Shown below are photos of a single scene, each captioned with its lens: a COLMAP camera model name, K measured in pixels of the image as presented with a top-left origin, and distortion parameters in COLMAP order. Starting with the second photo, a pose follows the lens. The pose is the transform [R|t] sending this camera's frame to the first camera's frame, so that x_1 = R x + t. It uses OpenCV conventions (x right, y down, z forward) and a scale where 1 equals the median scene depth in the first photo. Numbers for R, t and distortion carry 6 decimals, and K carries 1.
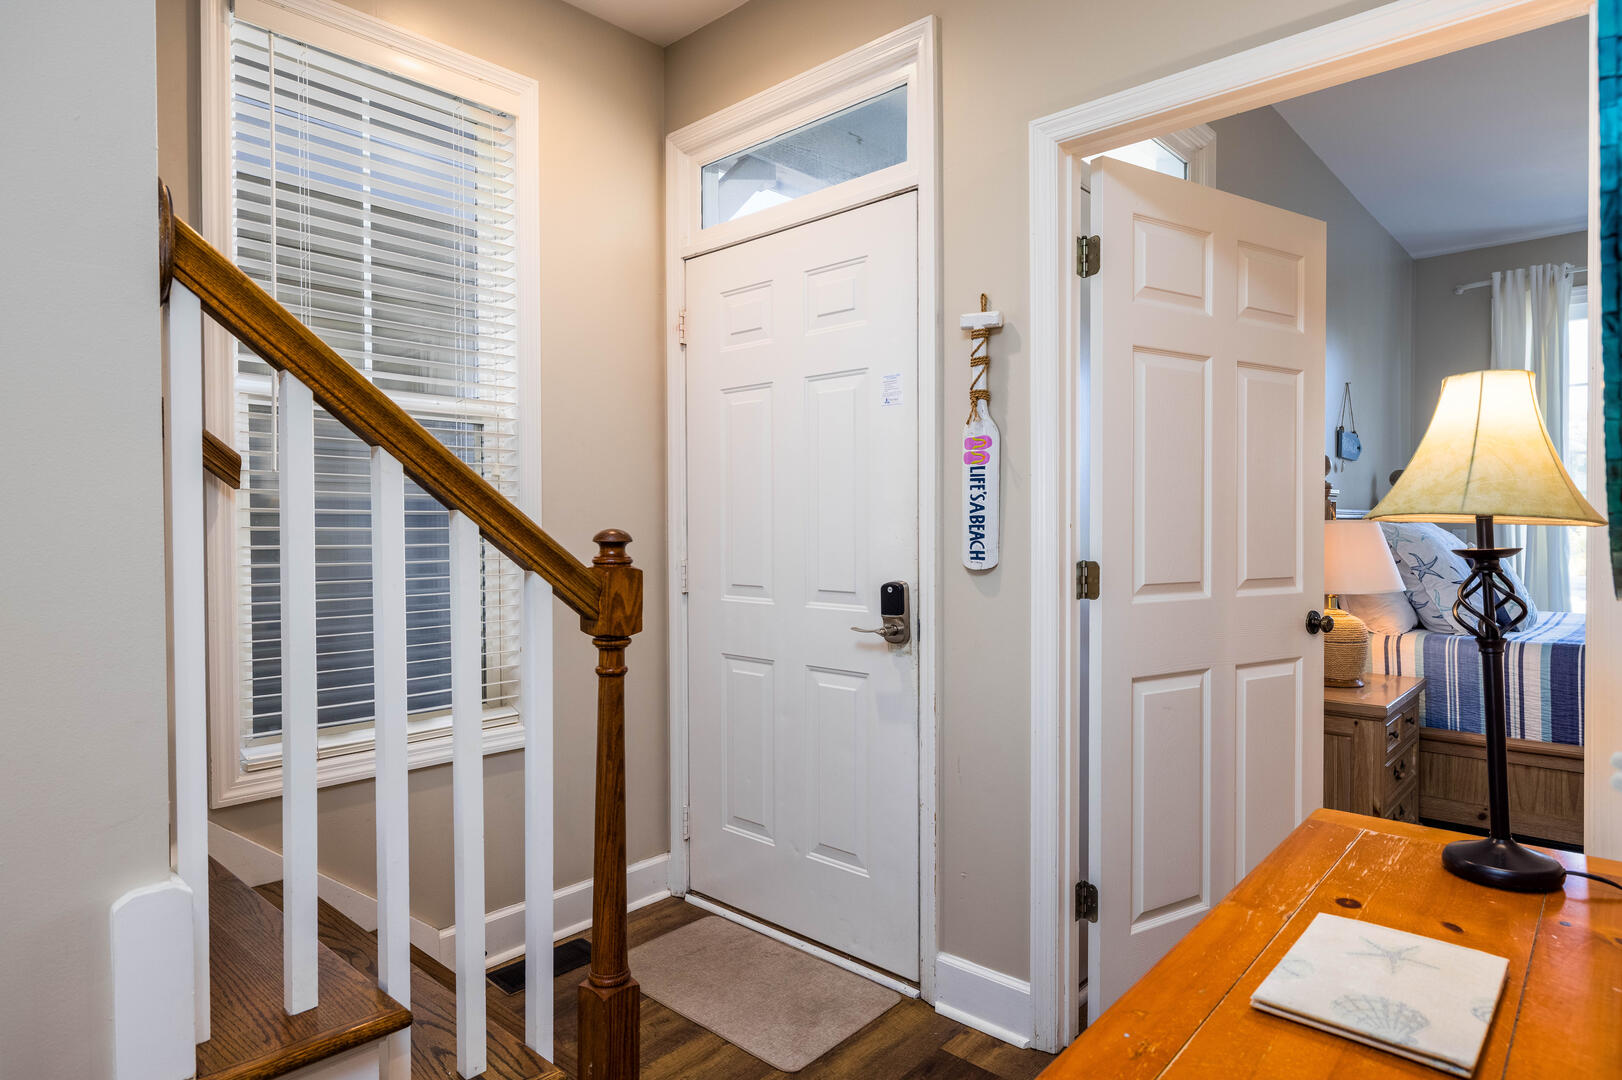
lens RADIAL K [[930.3, 0, 811.1], [0, 930.3, 533.8], [0, 0, 1]] dist [0.000865, 0.000618]
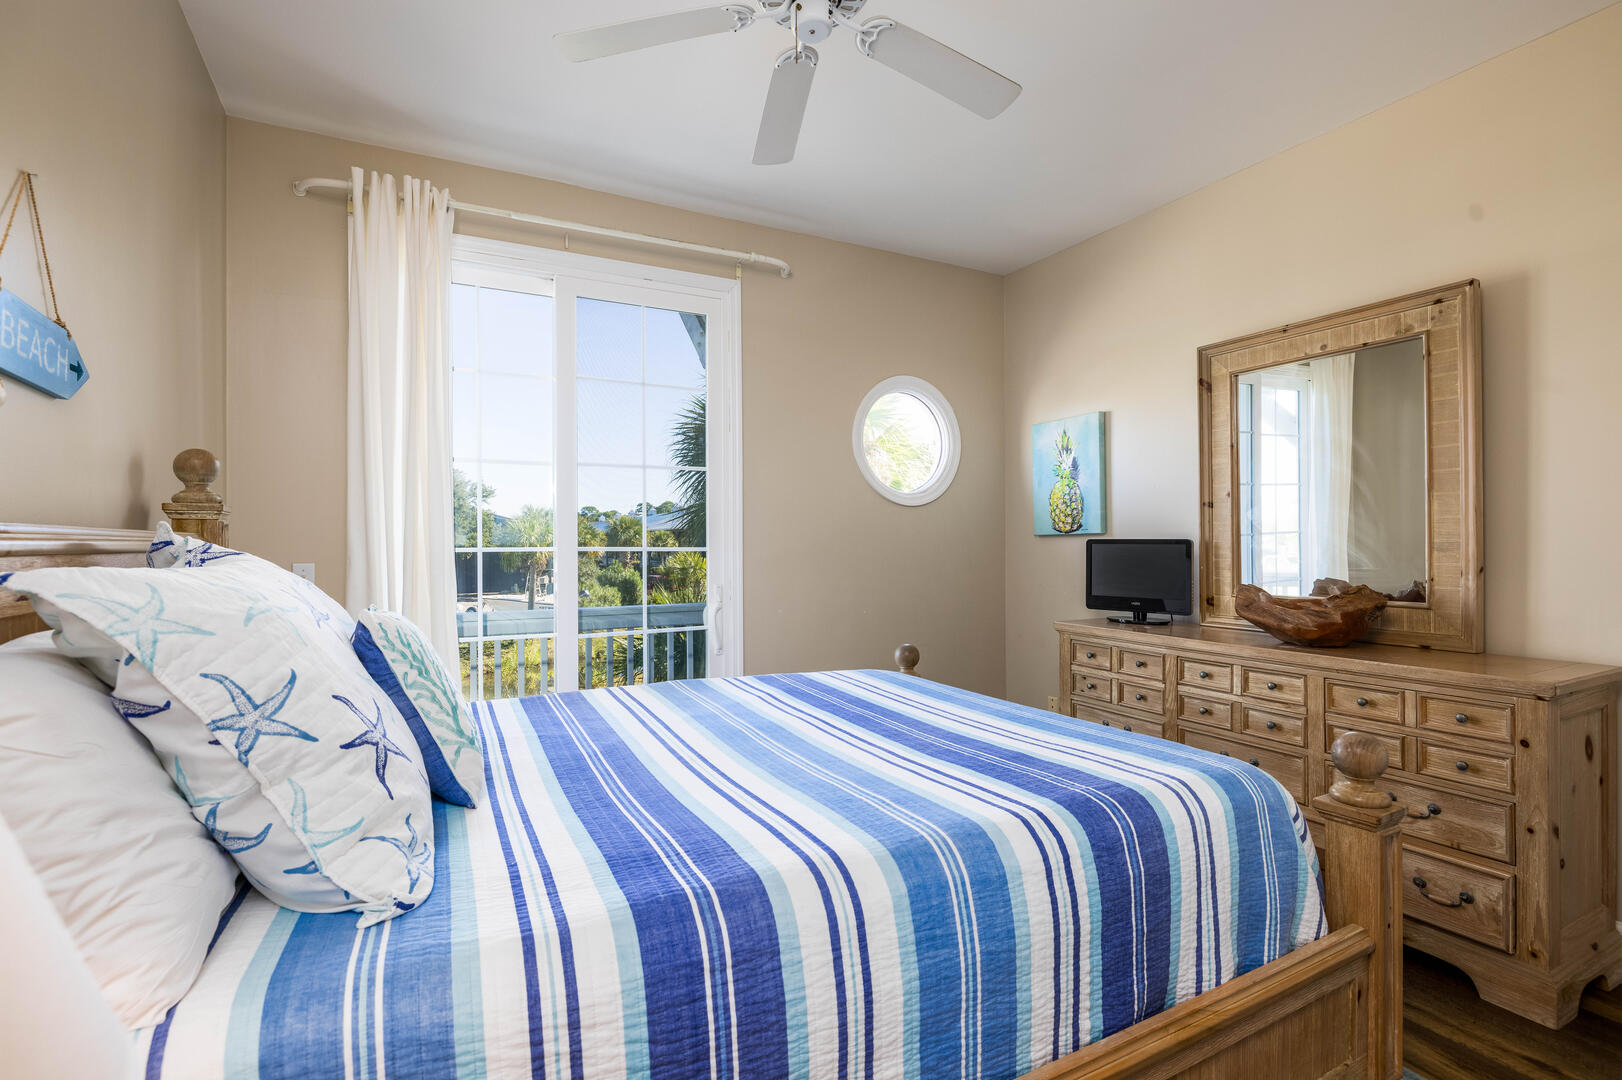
lens RADIAL K [[784.5, 0, 811.0], [0, 784.5, 543.2], [0, 0, 1]] dist [-0.000647, 0.000363]
pose [[0.354461, 0.000864, 0.935071, 0.530378], [0.013497, 0.999891, -0.006040, -0.016869], [-0.934974, 0.014762, 0.354410, 0.810359]]
